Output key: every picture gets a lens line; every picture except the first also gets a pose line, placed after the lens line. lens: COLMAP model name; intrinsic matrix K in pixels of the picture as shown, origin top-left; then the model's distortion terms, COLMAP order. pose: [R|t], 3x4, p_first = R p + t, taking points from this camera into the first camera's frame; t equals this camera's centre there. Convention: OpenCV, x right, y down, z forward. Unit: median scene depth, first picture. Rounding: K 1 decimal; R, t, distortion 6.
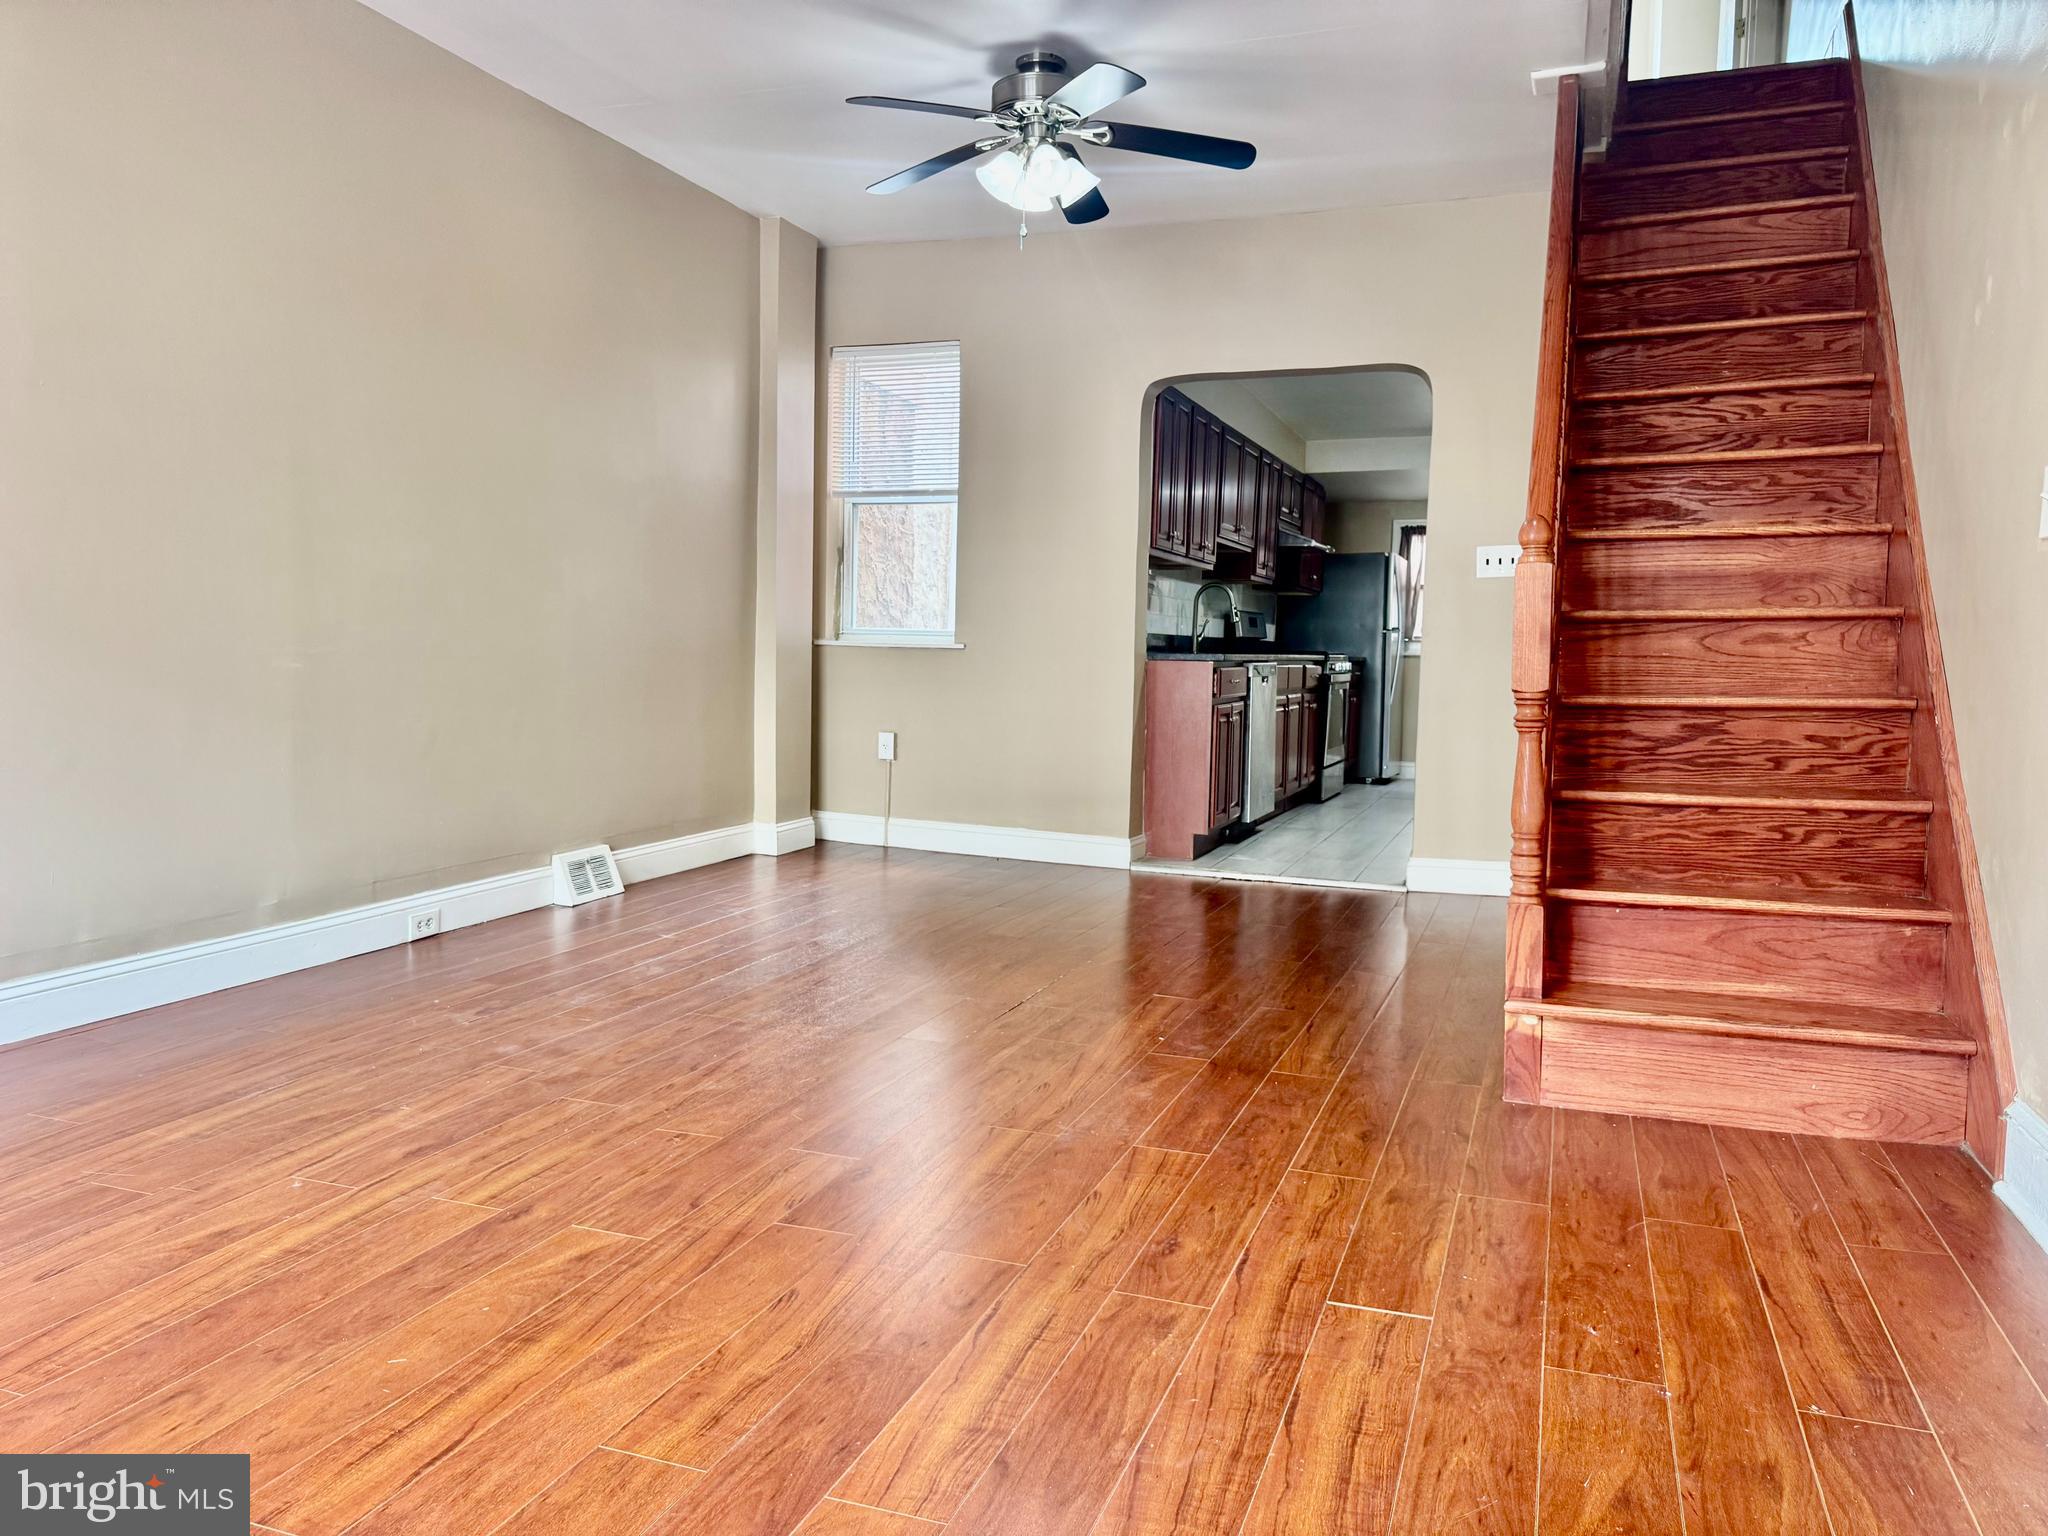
lens RADIAL K [[1431.6, 0, 1026.4], [0, 1431.6, 781.0], [0, 0, 1]] dist [0.007560, -0.009773]
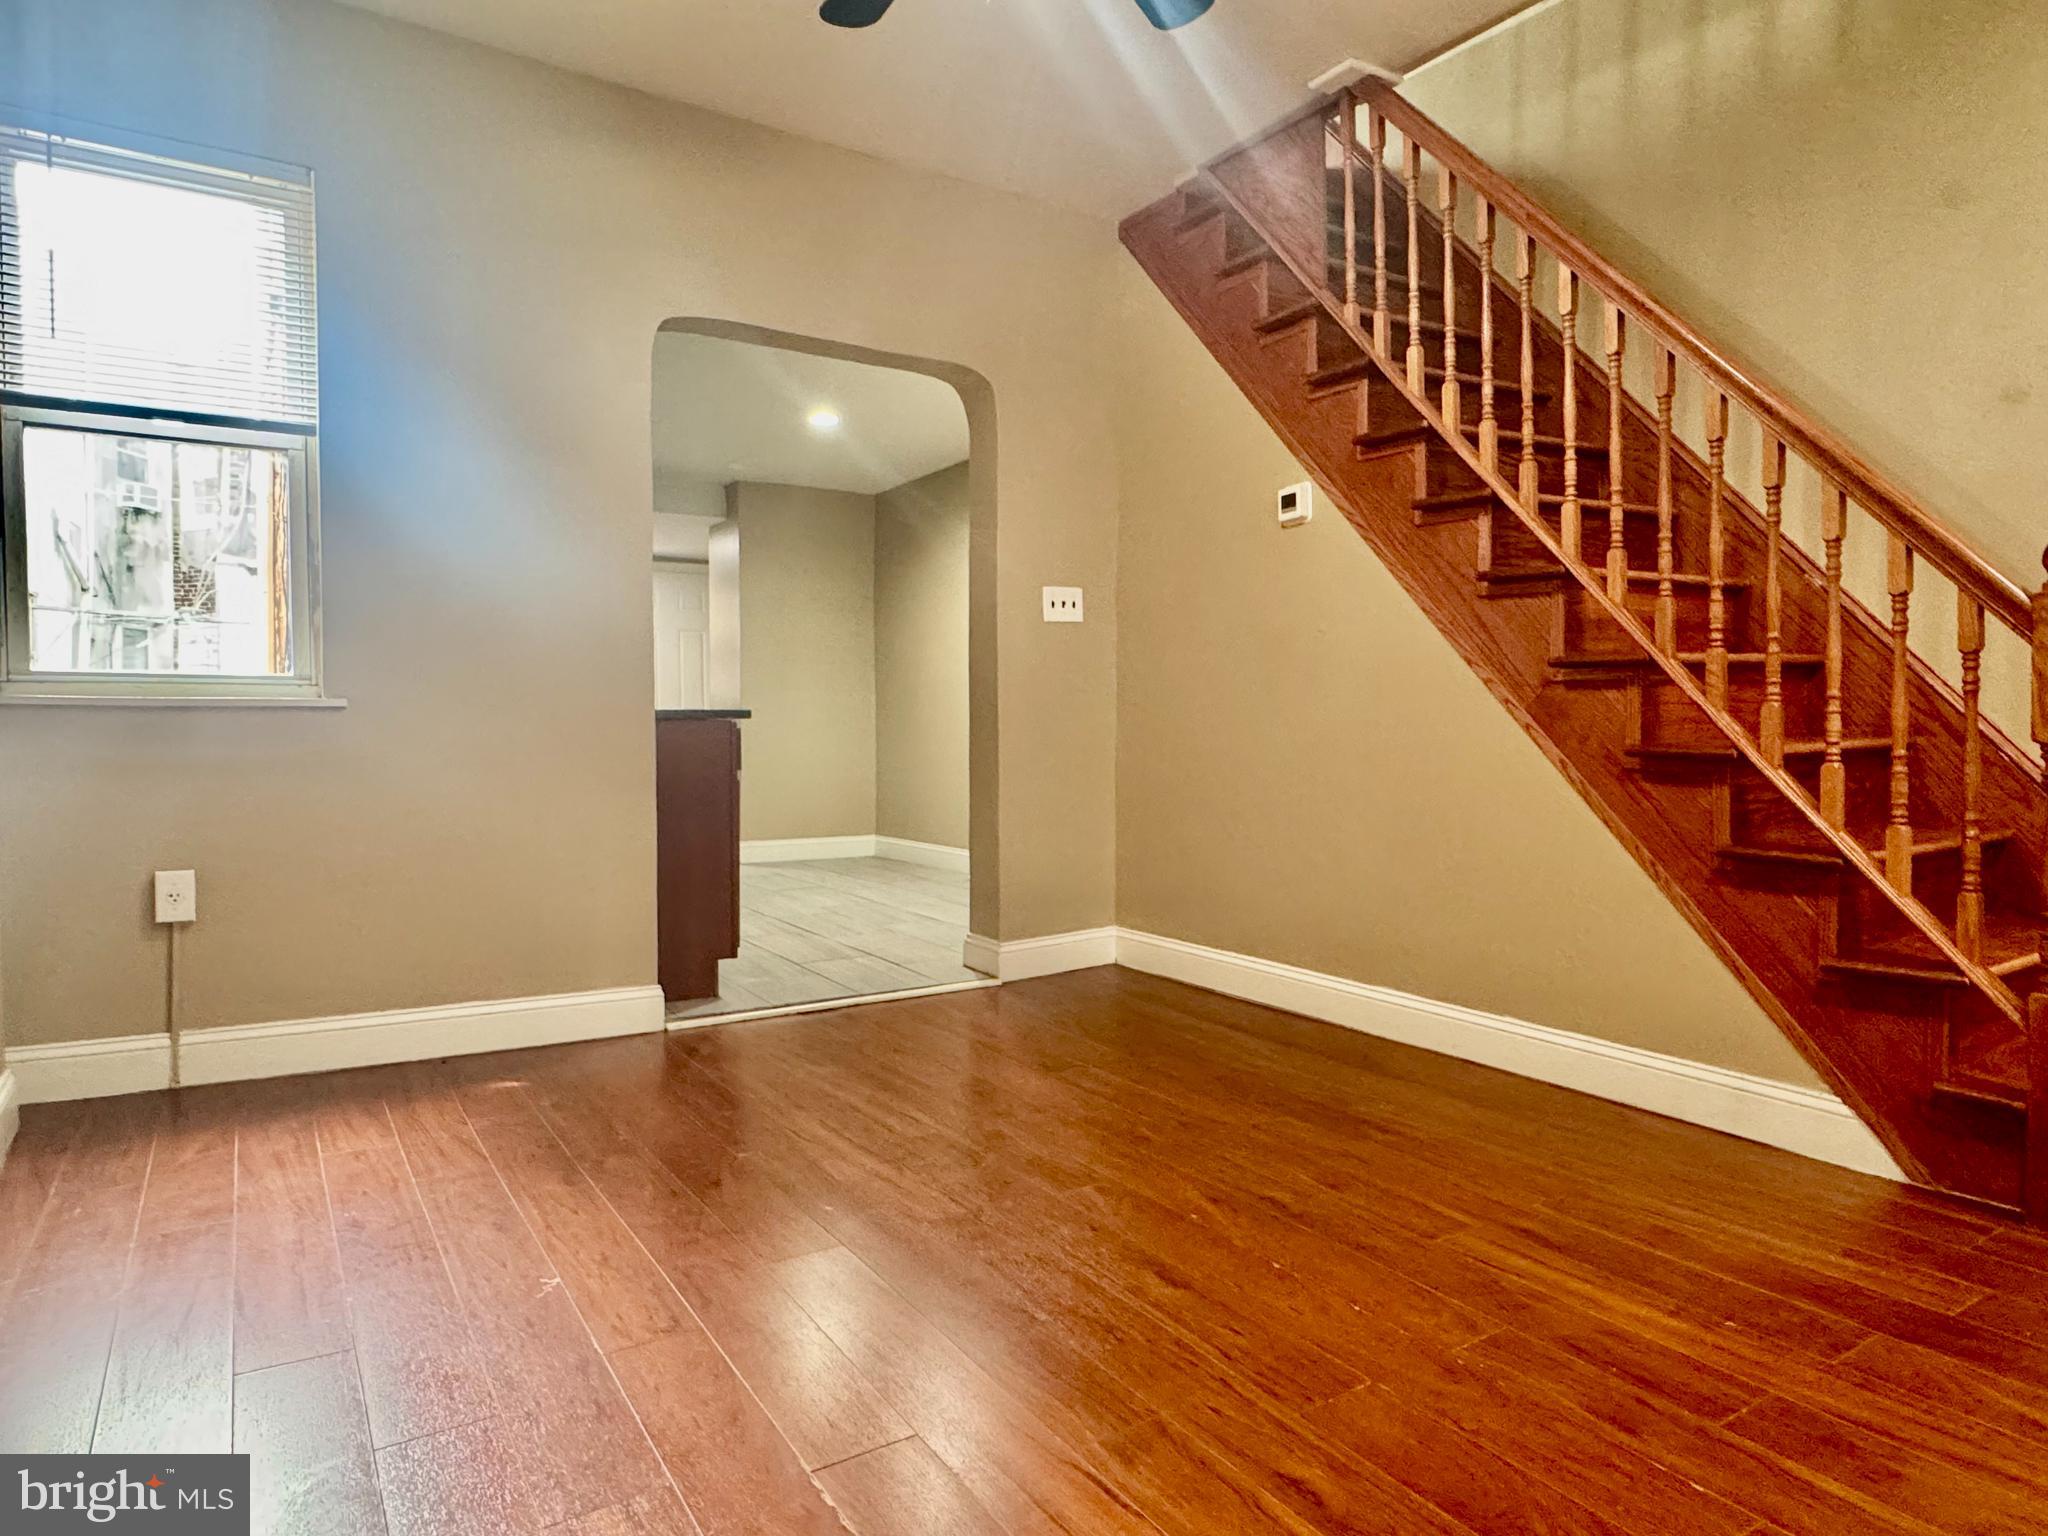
lens RADIAL K [[1218.9, 0, 1025.3], [0, 1218.9, 753.1], [0, 0, 1]] dist [-0.000965, -0.000599]
pose [[0.600454, -0.040892, 0.798613, -0.716122], [0.083539, 0.996435, -0.011790, -0.121403], [-0.795284, 0.073795, 0.601729, 1.310633]]
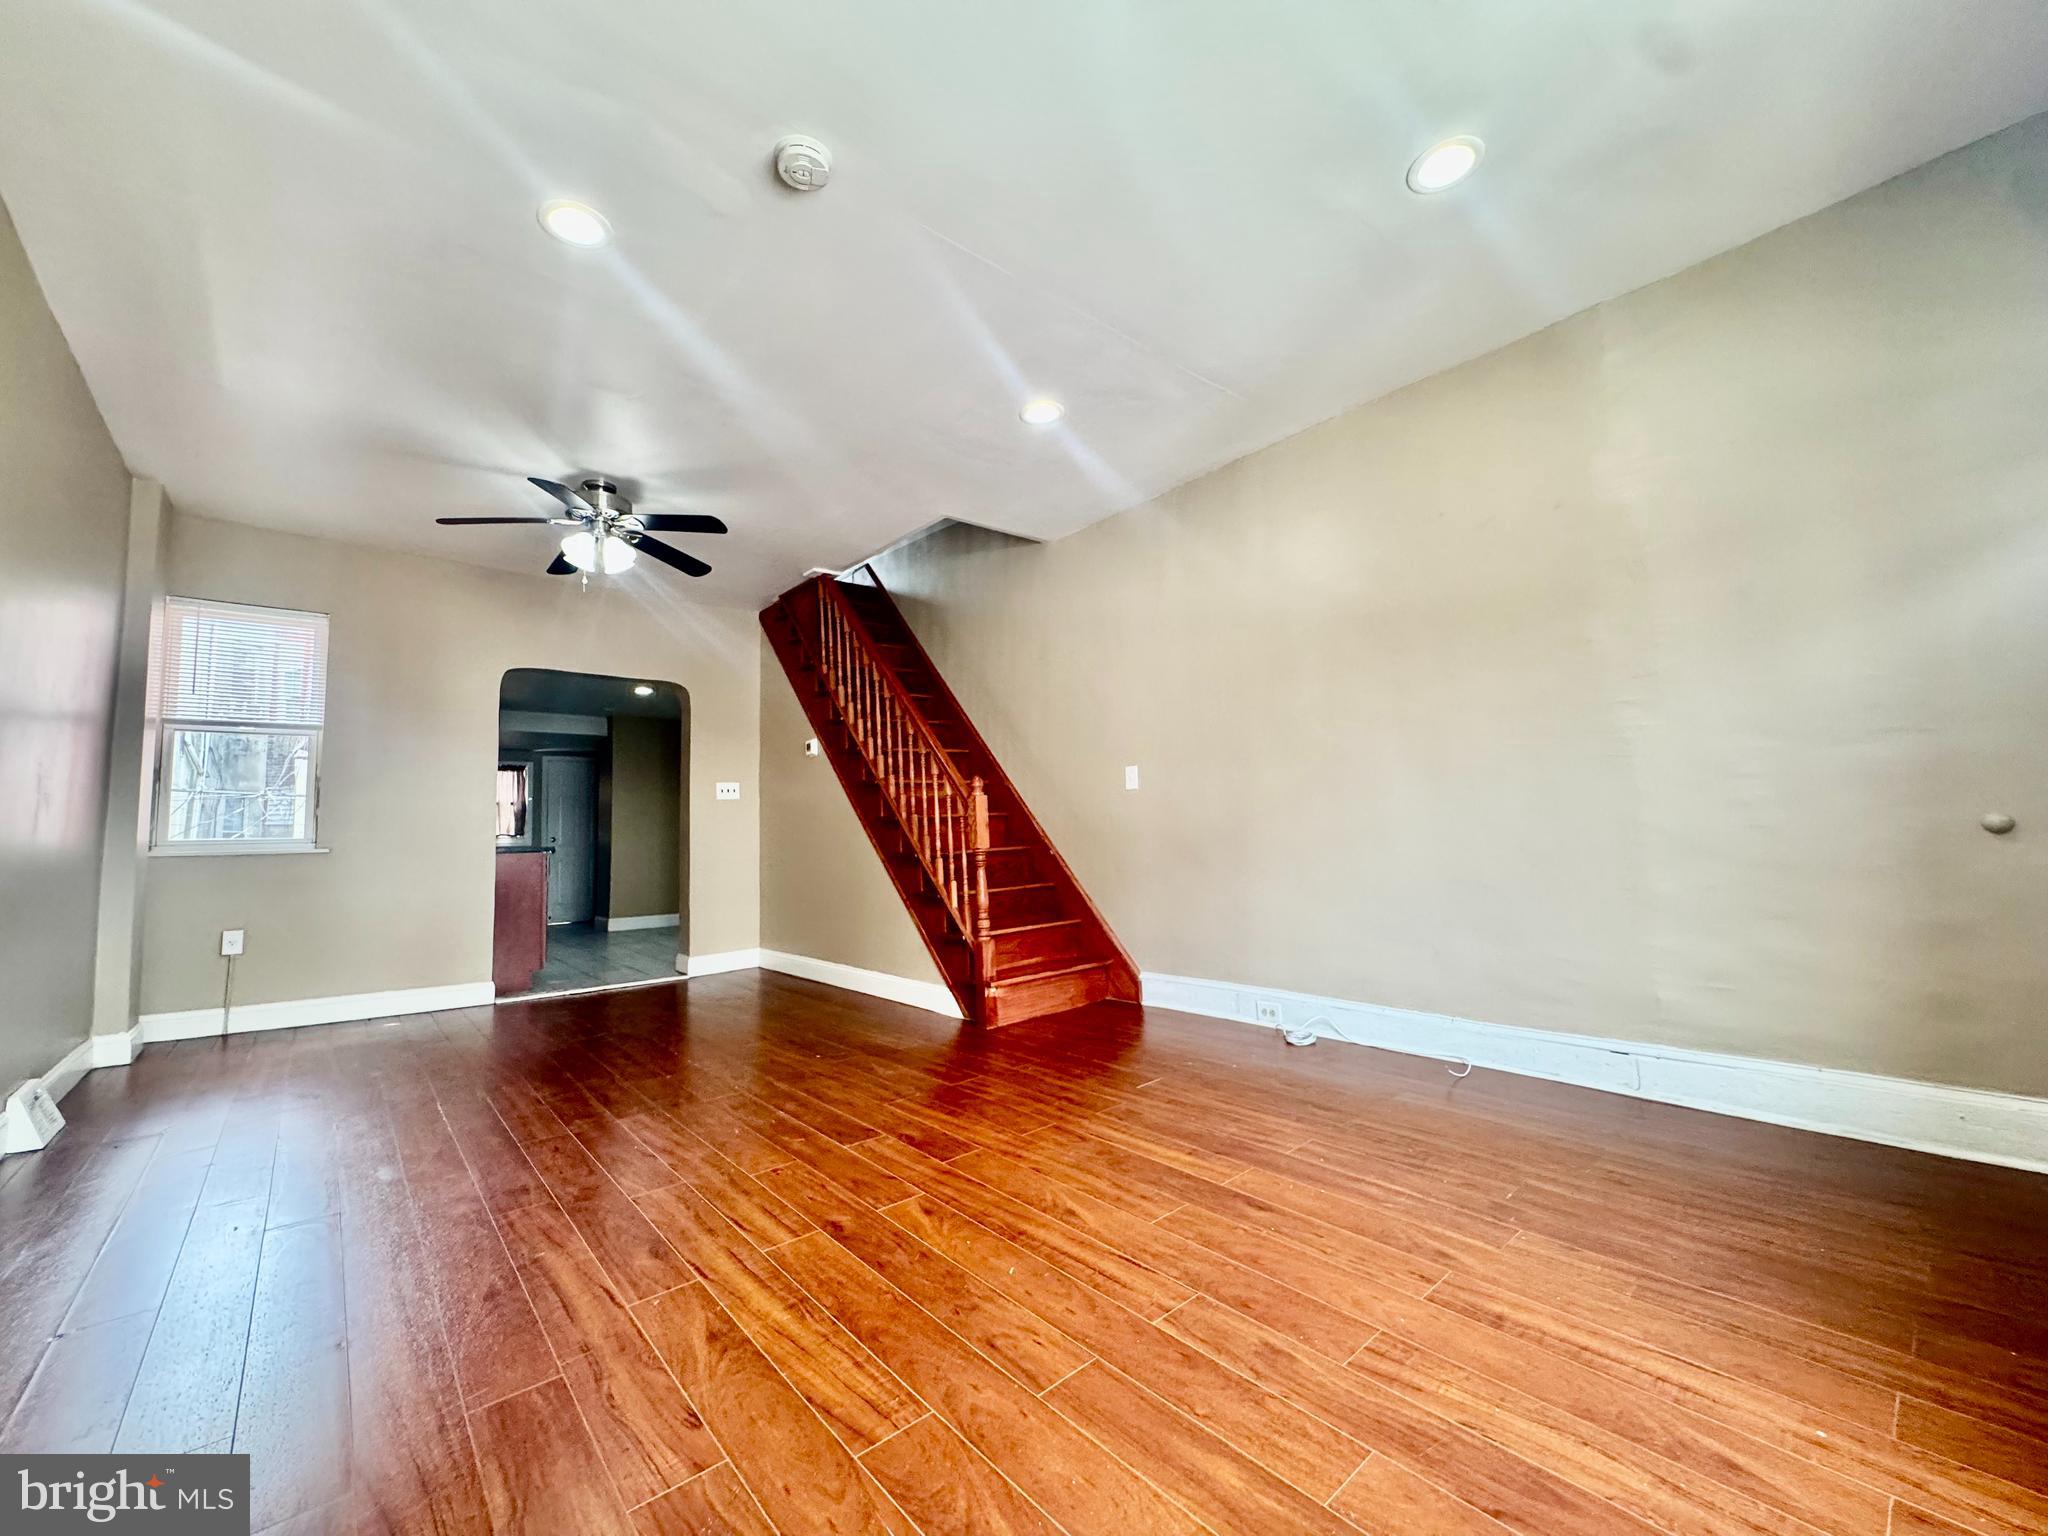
lens RADIAL K [[810.1, 0, 1019.4], [0, 810.1, 760.4], [0, 0, 1]] dist [-0.000859, 0.000685]
pose [[0.485859, 0.049233, 0.872650, -0.983676], [0.115907, 0.985965, -0.120159, -0.046196], [-0.866318, 0.159527, 0.473333, 0.354431]]
